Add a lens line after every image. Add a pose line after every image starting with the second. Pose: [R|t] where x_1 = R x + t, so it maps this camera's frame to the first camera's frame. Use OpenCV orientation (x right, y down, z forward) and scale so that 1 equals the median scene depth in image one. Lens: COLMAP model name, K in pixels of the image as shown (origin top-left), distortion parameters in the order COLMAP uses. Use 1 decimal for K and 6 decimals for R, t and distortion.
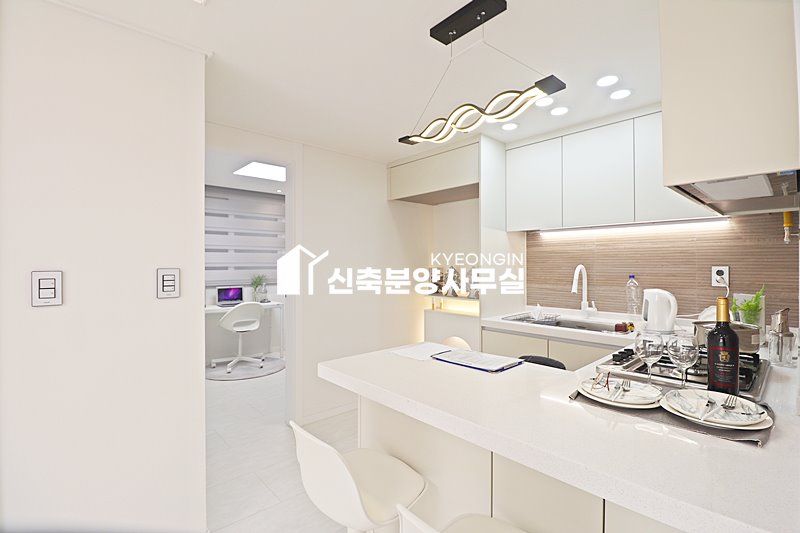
lens RADIAL K [[371.9, 0, 404.9], [0, 371.9, 263.5], [0, 0, 1]] dist [-0.006320, -0.007647]
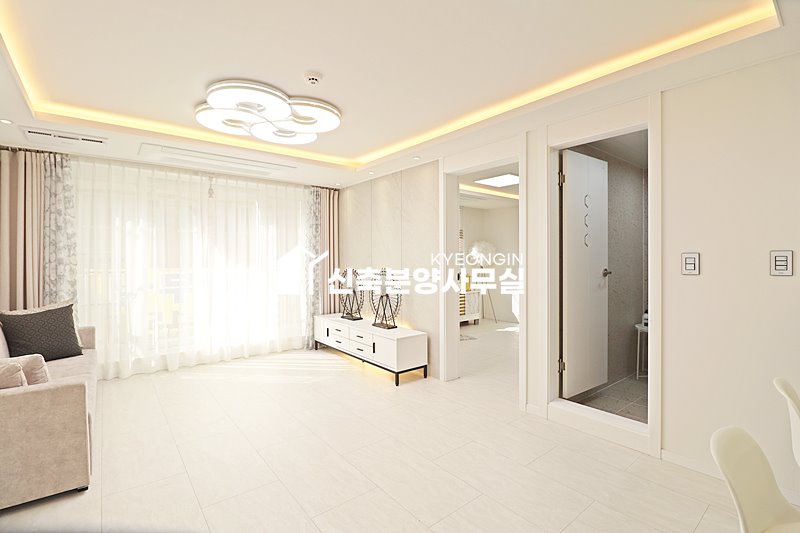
lens RADIAL K [[371.9, 0, 397.8], [0, 371.9, 258.6], [0, 0, 1]] dist [-0.006320, -0.007647]
pose [[-0.071538, -0.003523, -0.997432, 0.386526], [0.007749, 0.999962, -0.004088, 0.022141], [0.997408, -0.008021, -0.071508, -0.082399]]
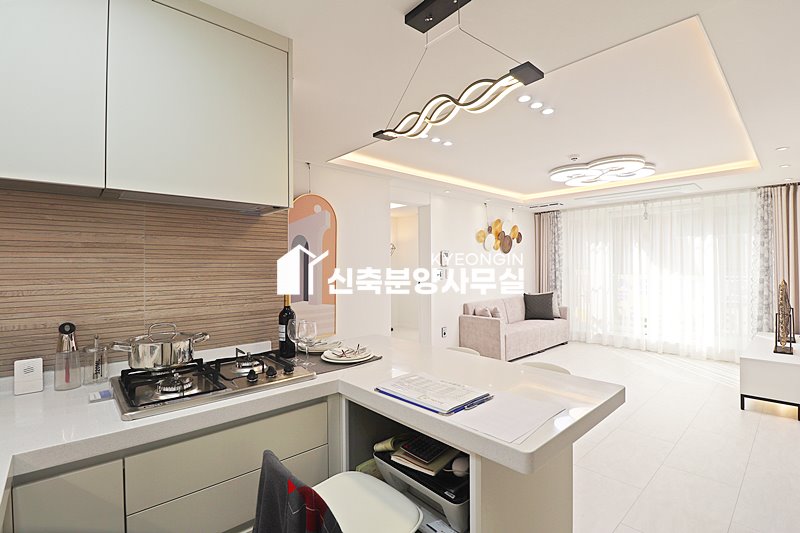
lens RADIAL K [[371.9, 0, 401.9], [0, 371.9, 263.1], [0, 0, 1]] dist [-0.006320, -0.007647]
pose [[-0.999932, 0.005466, 0.010290, 0.148606], [0.005355, 0.999927, -0.010804, -0.003295], [-0.010348, -0.010748, -0.999889, 1.074960]]
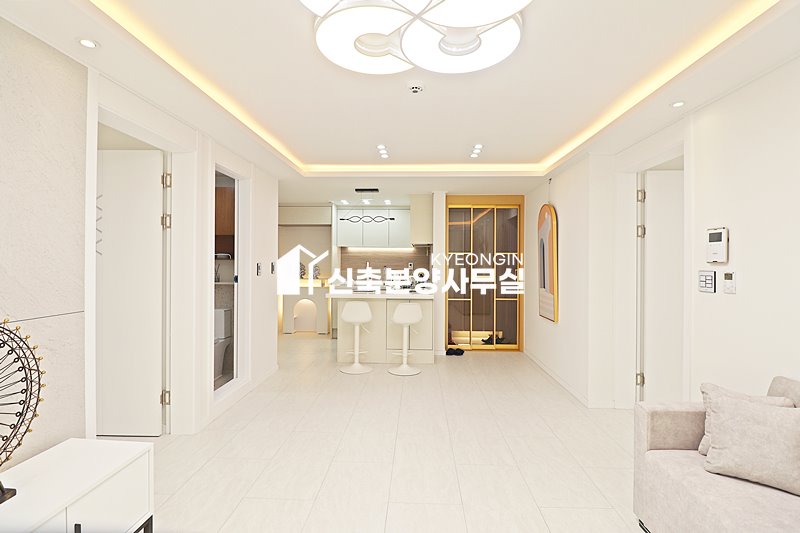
lens RADIAL K [[371.9, 0, 404.1], [0, 371.9, 260.0], [0, 0, 1]] dist [-0.006320, -0.007647]
pose [[0.707665, 0.008458, 0.706498, -1.127374], [-0.009741, 0.999950, -0.002214, -0.006103], [-0.706481, -0.005315, 0.707712, -0.940272]]
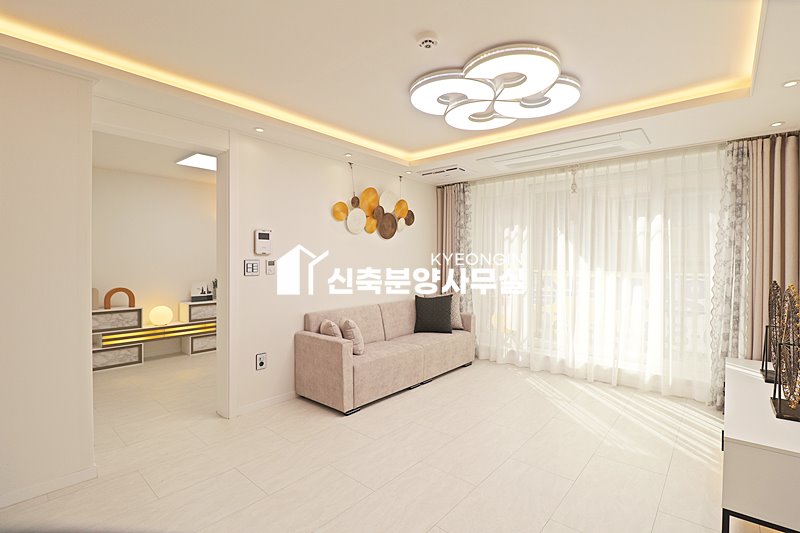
lens RADIAL K [[371.9, 0, 404.1], [0, 371.9, 264.8], [0, 0, 1]] dist [-0.006320, -0.007647]
pose [[-0.993812, -0.003090, -0.111035, -0.369561], [-0.004171, 0.999946, 0.009502, 0.012011], [0.110999, 0.009907, -0.993771, 0.374105]]
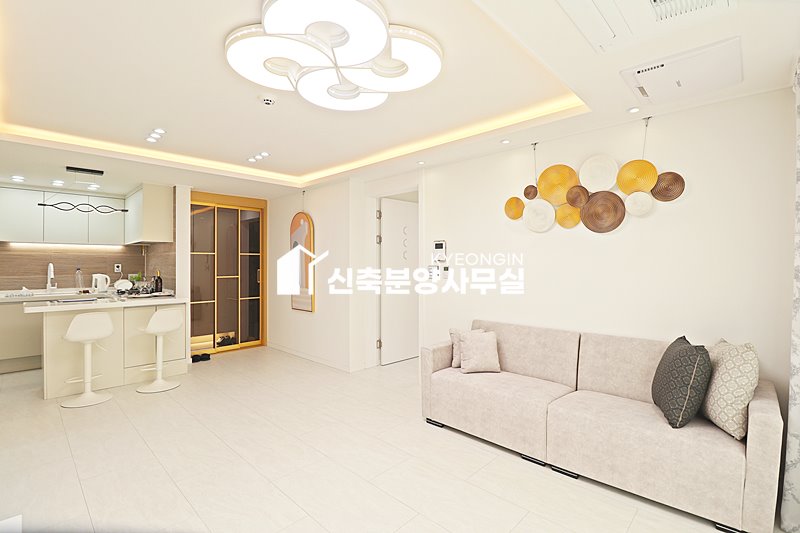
lens RADIAL K [[371.9, 0, 399.2], [0, 371.9, 261.3], [0, 0, 1]] dist [-0.006320, -0.007647]
pose [[-0.053397, 0.007107, 0.998548, -1.453190], [-0.002189, 0.999971, -0.007234, 0.002777], [-0.998571, -0.002572, -0.053380, -0.623786]]
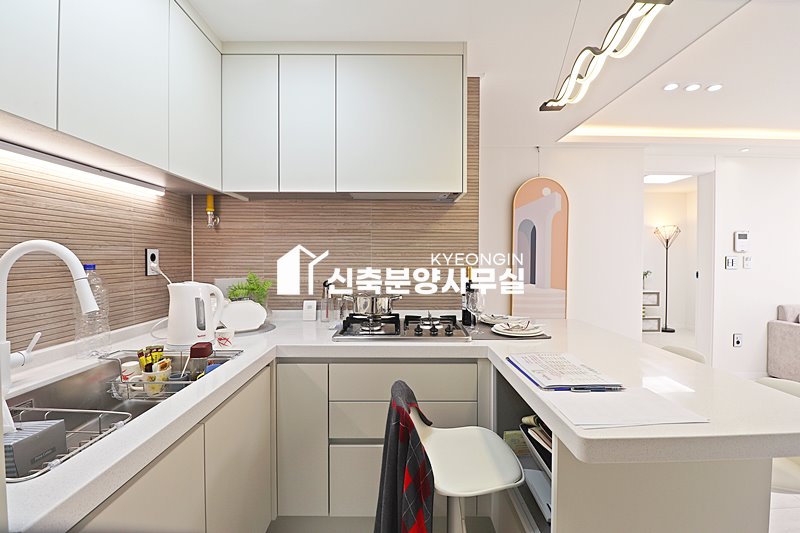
lens RADIAL K [[371.9, 0, 405.3], [0, 371.9, 262.1], [0, 0, 1]] dist [-0.006320, -0.007647]
pose [[-0.741090, -0.013679, 0.671267, -0.047707], [-0.005352, 0.999881, 0.014467, 0.018396], [-0.671385, 0.007129, -0.741075, 1.056865]]
